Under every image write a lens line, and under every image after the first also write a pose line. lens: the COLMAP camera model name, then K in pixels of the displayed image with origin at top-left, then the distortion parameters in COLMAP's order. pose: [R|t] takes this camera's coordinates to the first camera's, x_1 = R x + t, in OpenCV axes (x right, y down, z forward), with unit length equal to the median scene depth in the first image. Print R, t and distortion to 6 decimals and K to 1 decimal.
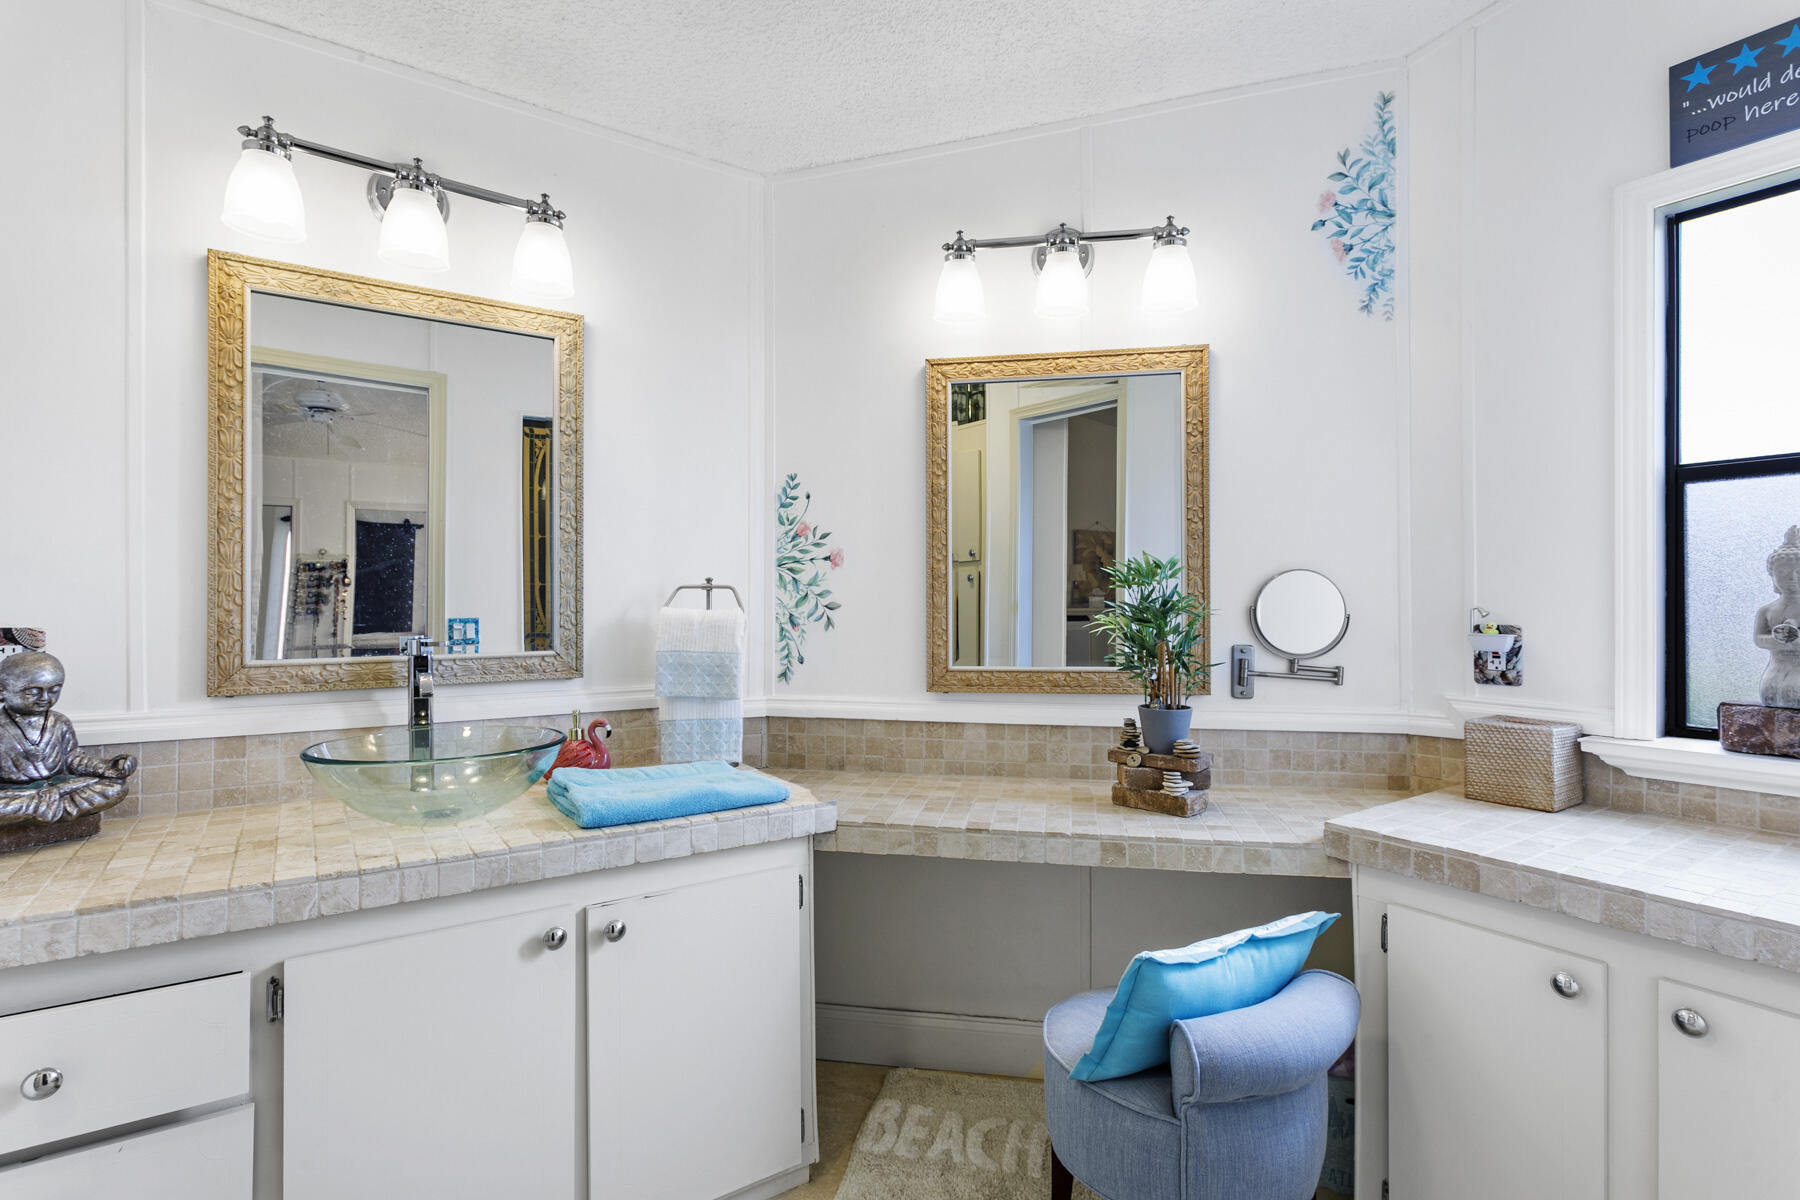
lens RADIAL K [[868.3, 0, 886.4], [0, 868.3, 602.5], [0, 0, 1]] dist [0.002546, 0.001222]
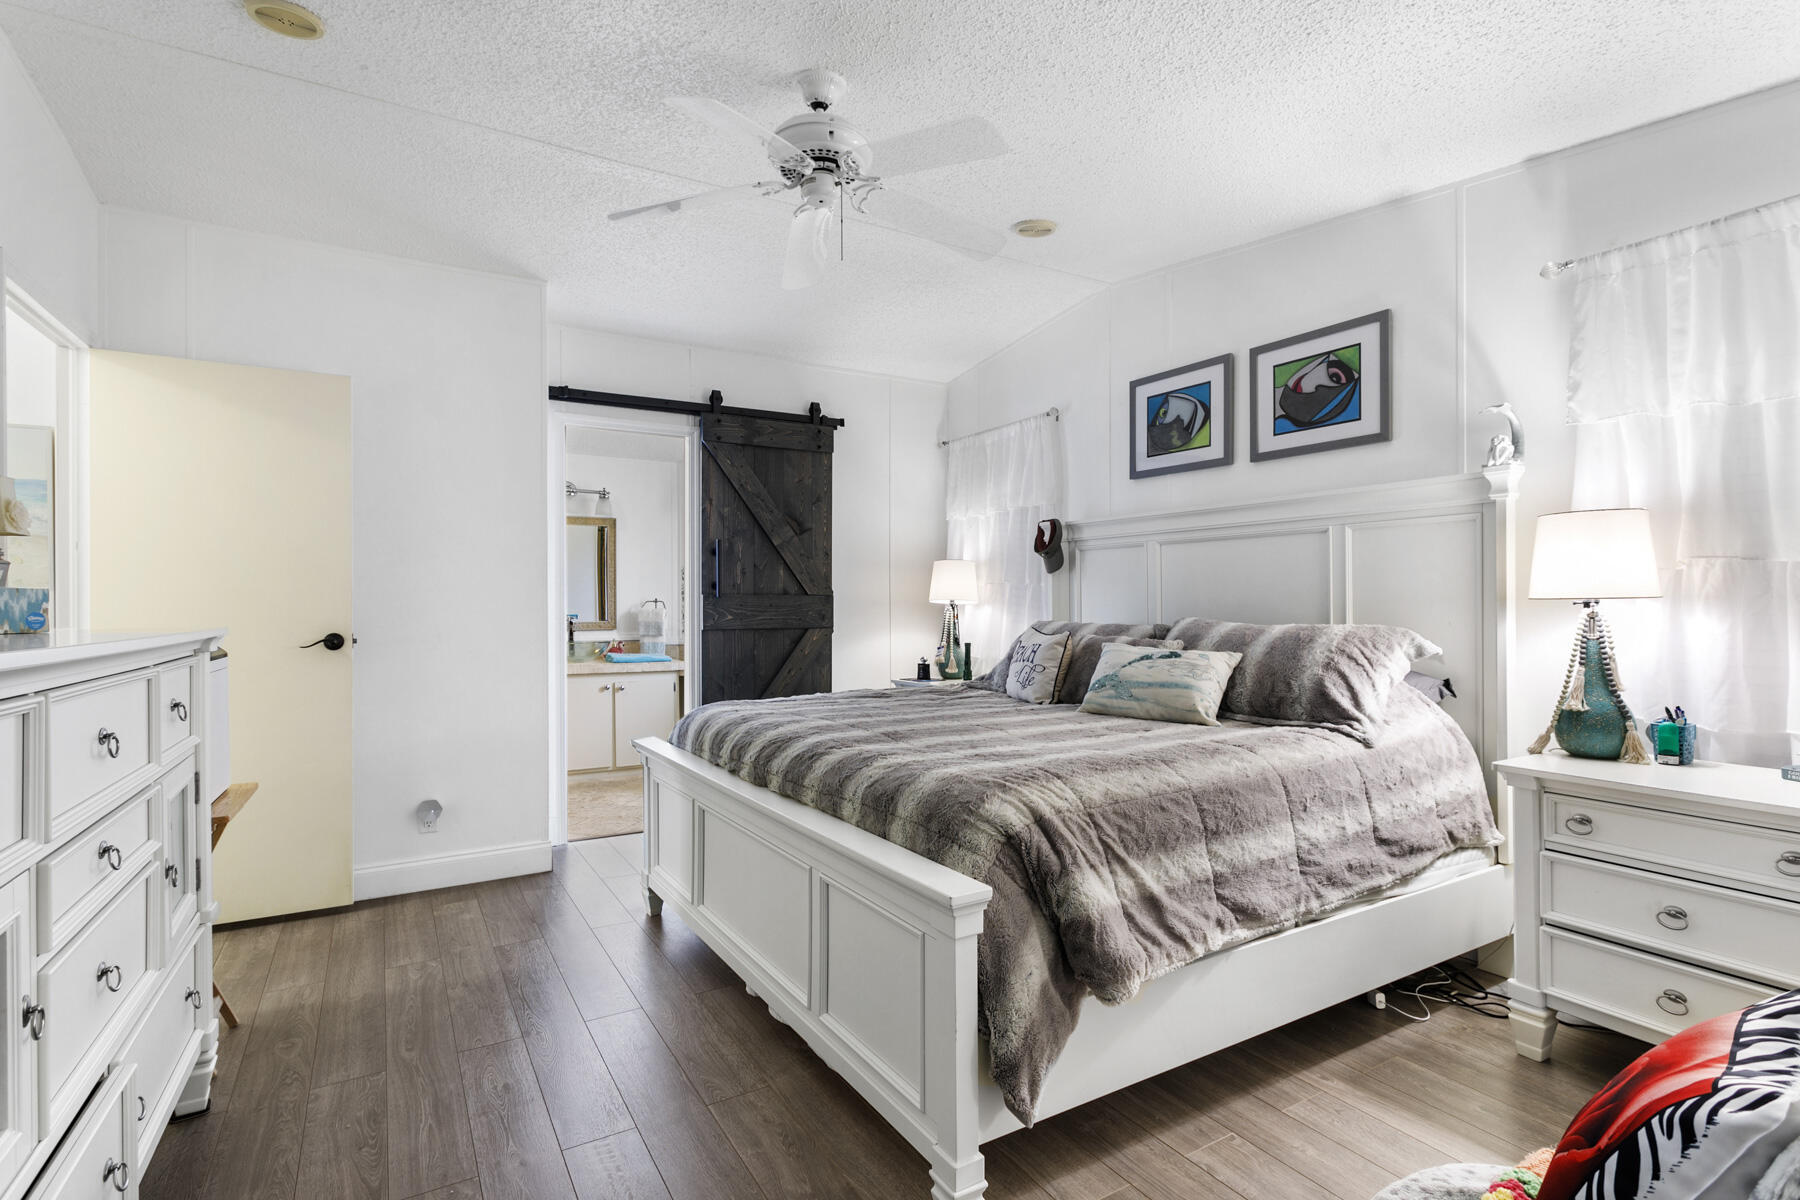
lens RADIAL K [[868.3, 0, 904.8], [0, 868.3, 603.6], [0, 0, 1]] dist [0.002546, 0.001222]
pose [[0.998770, -0.003220, -0.049476, 1.000644], [0.003710, 0.999945, 0.009817, -0.042447], [0.049442, -0.009989, 0.998727, -2.464656]]
